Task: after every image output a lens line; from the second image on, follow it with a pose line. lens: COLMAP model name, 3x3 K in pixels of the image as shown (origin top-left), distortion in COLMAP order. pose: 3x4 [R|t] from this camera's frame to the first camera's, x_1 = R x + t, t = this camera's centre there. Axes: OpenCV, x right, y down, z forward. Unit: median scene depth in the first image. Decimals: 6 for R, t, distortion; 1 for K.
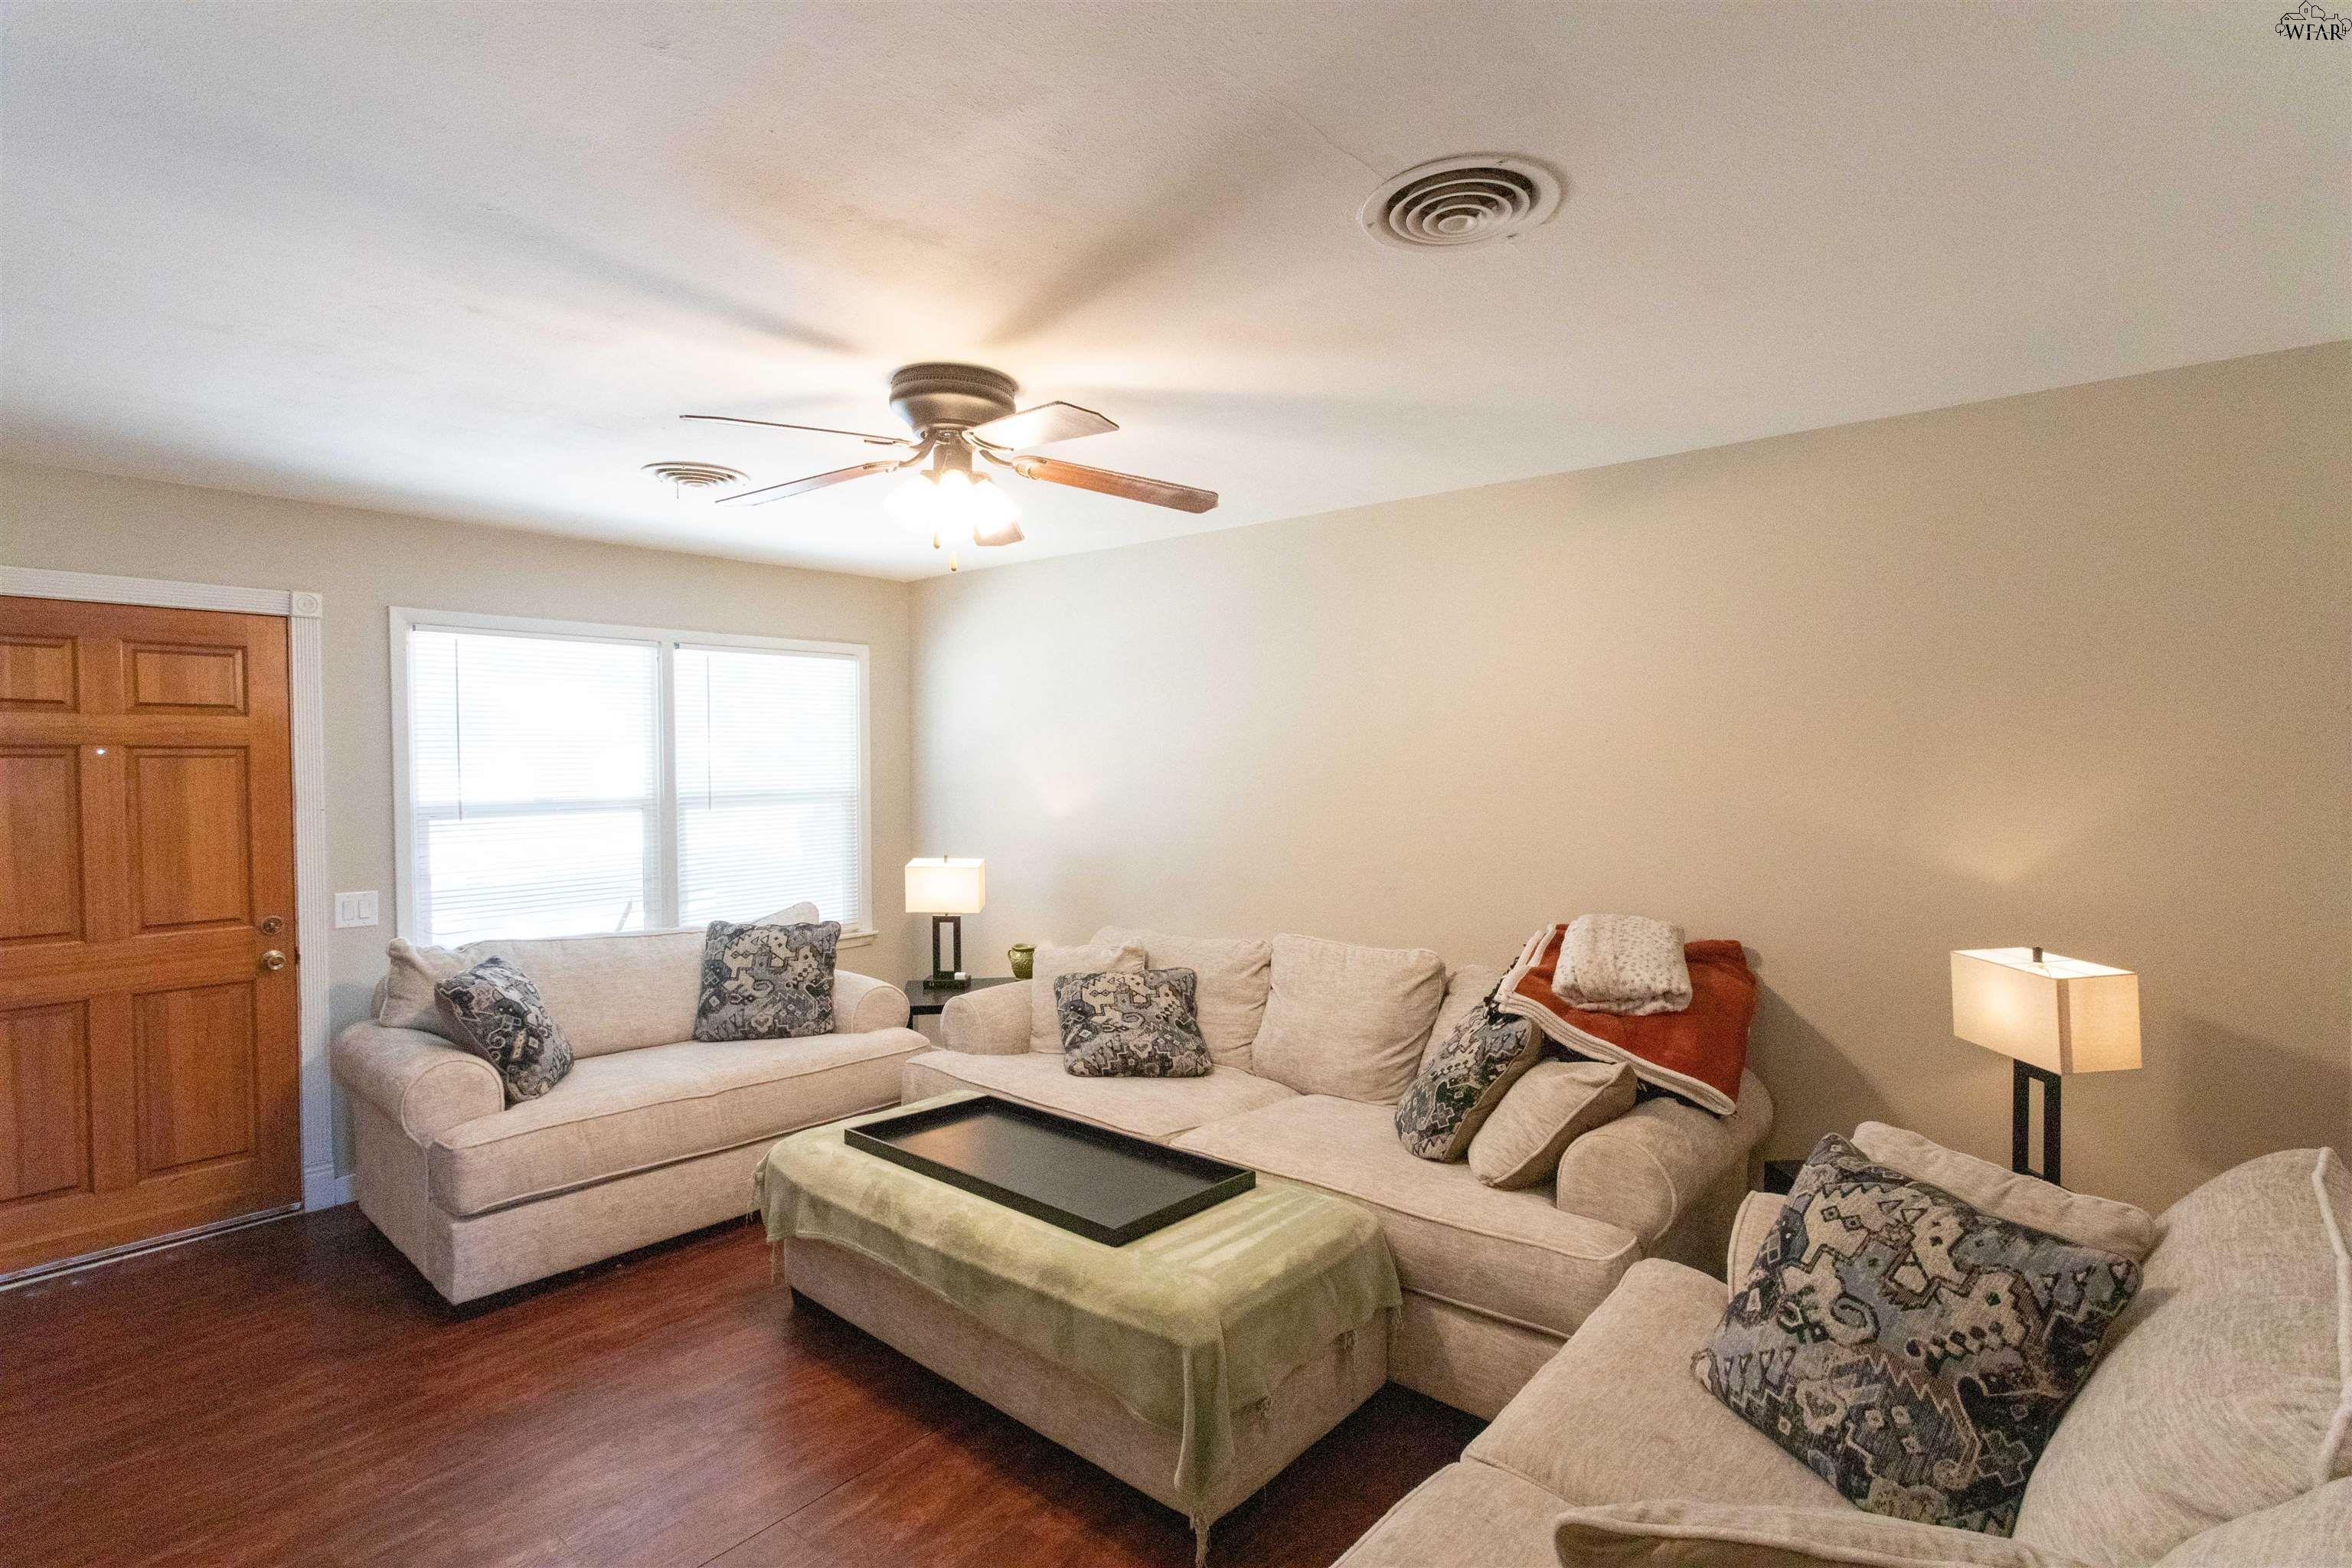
lens RADIAL K [[1115.2, 0, 1172.9], [0, 1115.2, 780.8], [0, 0, 1]] dist [0.003048, 0.000547]
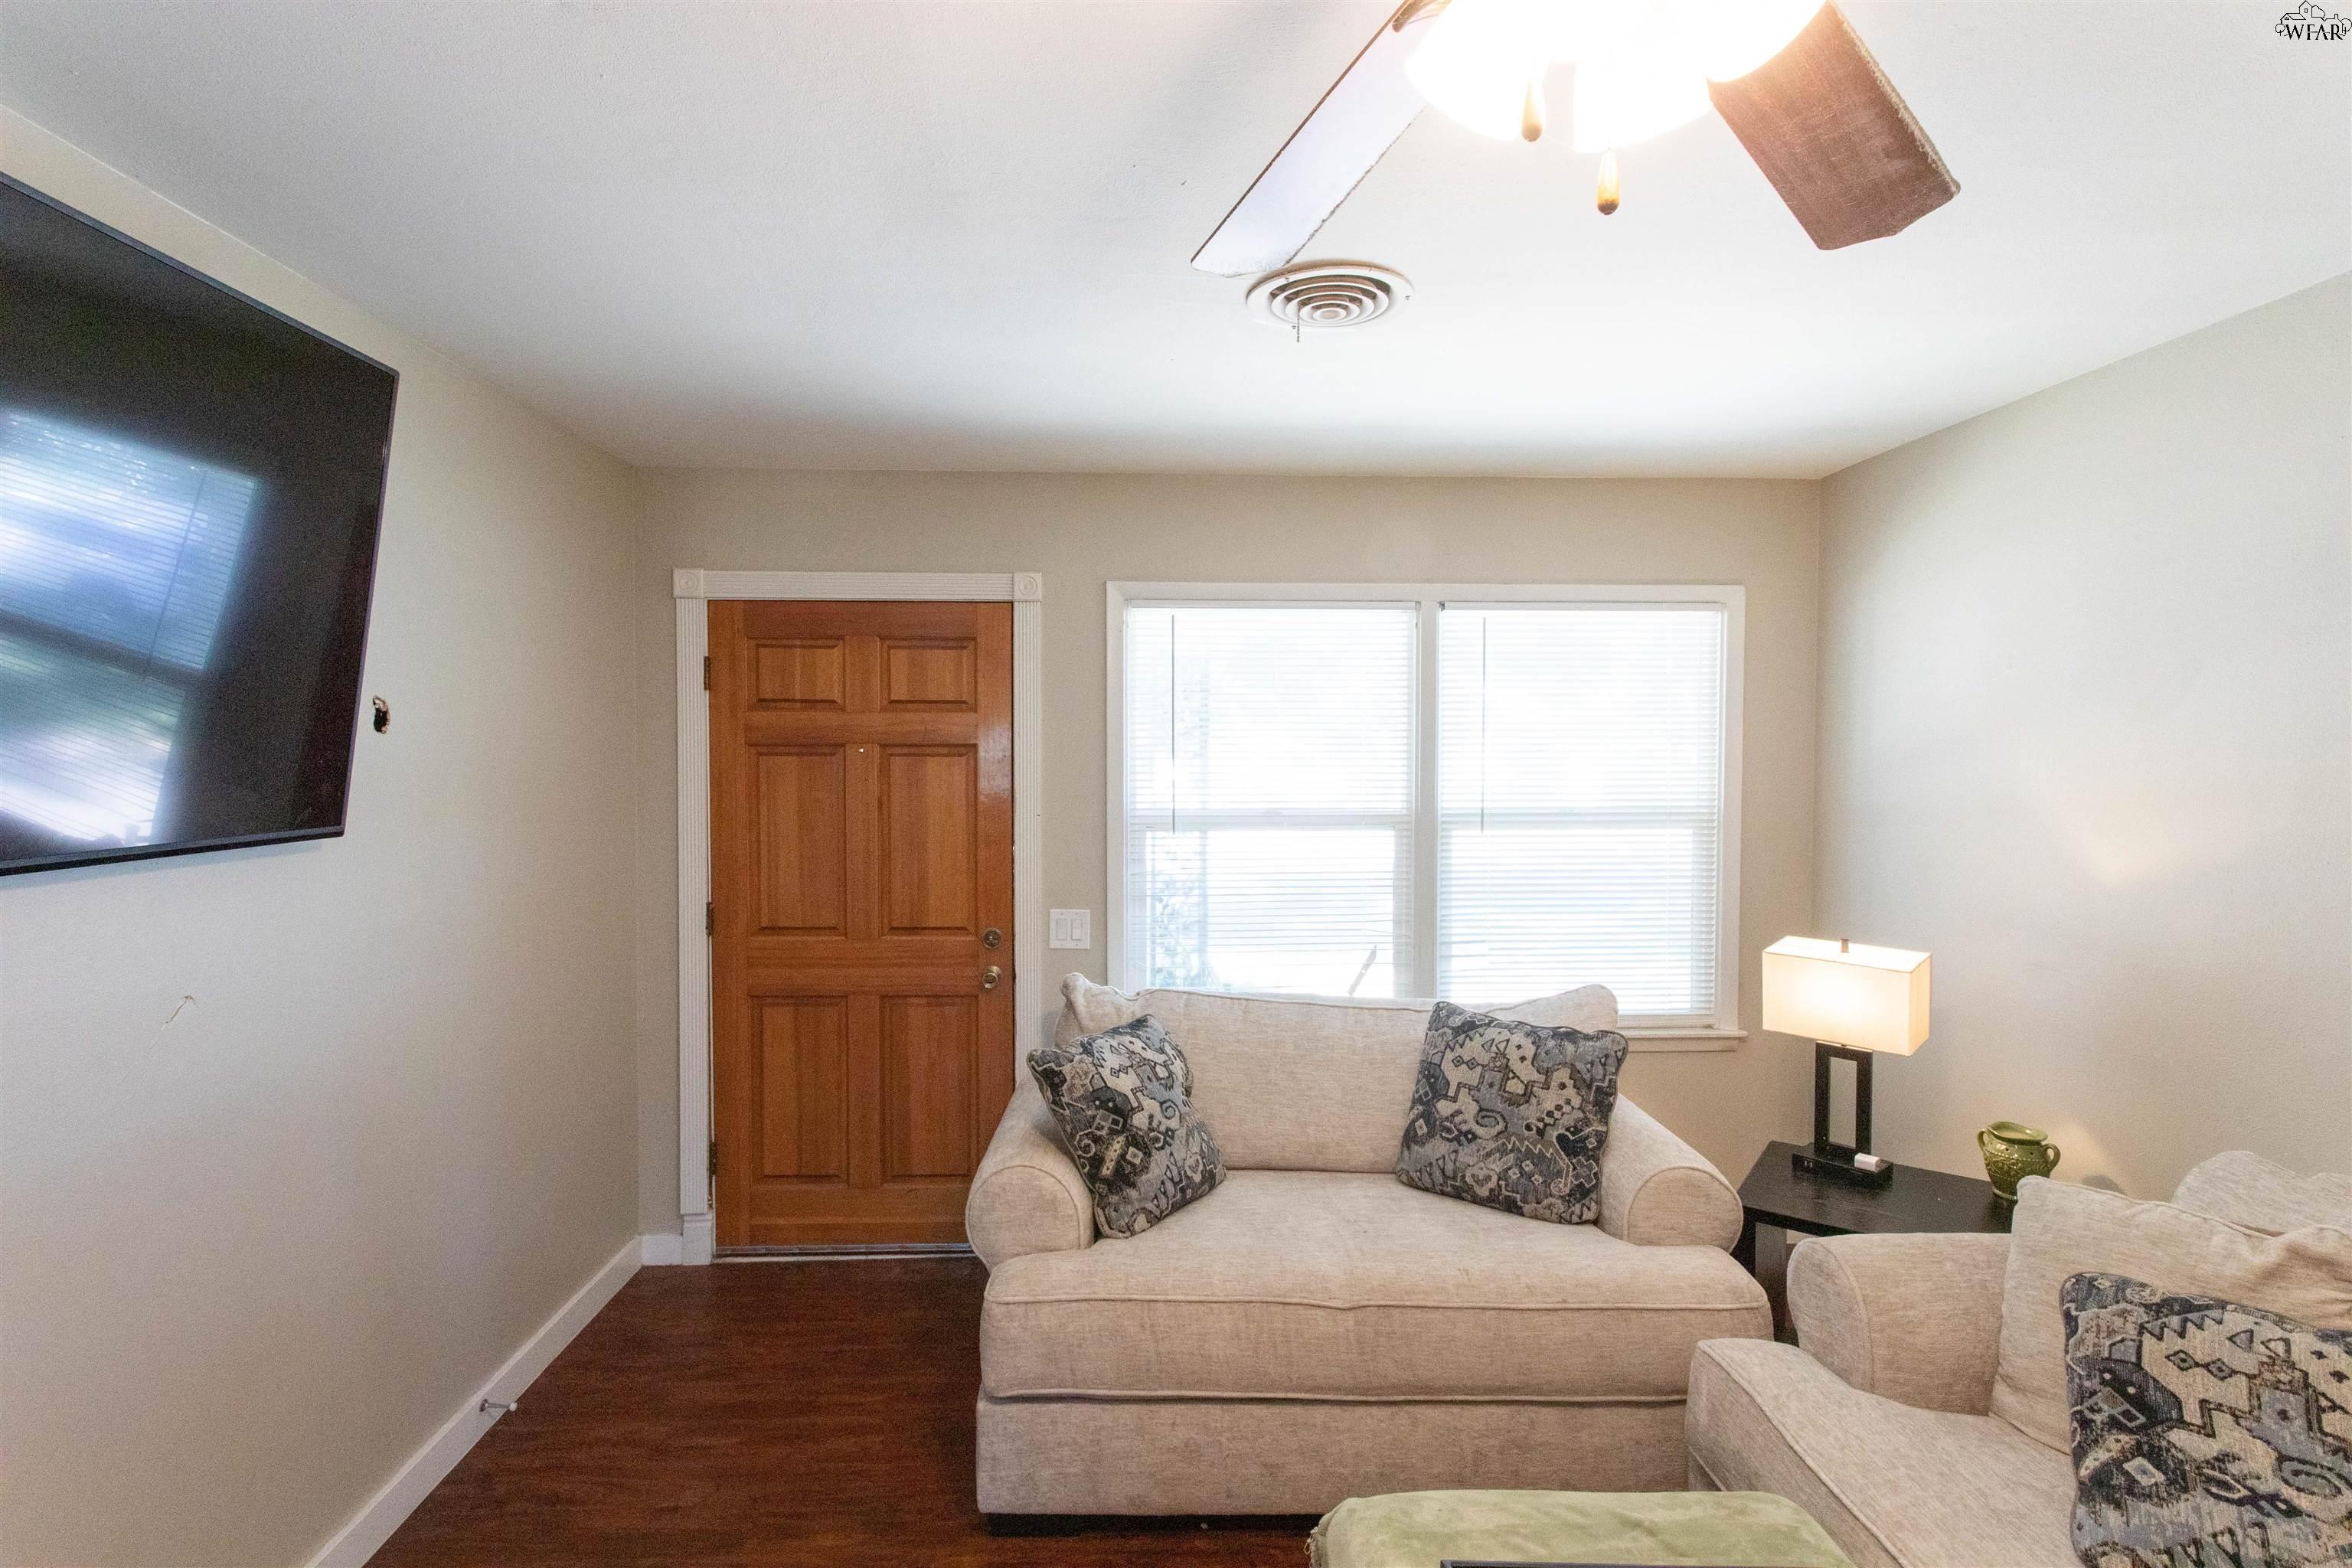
lens RADIAL K [[1130.2, 0, 1170.3], [0, 1130.2, 786.7], [0, 0, 1]] dist [0.000622, 0.001493]
pose [[0.678303, 0.027751, -0.734258, -0.022601], [-0.021802, 0.999607, 0.017639, -0.014436], [0.734459, 0.004044, 0.678642, 0.435037]]
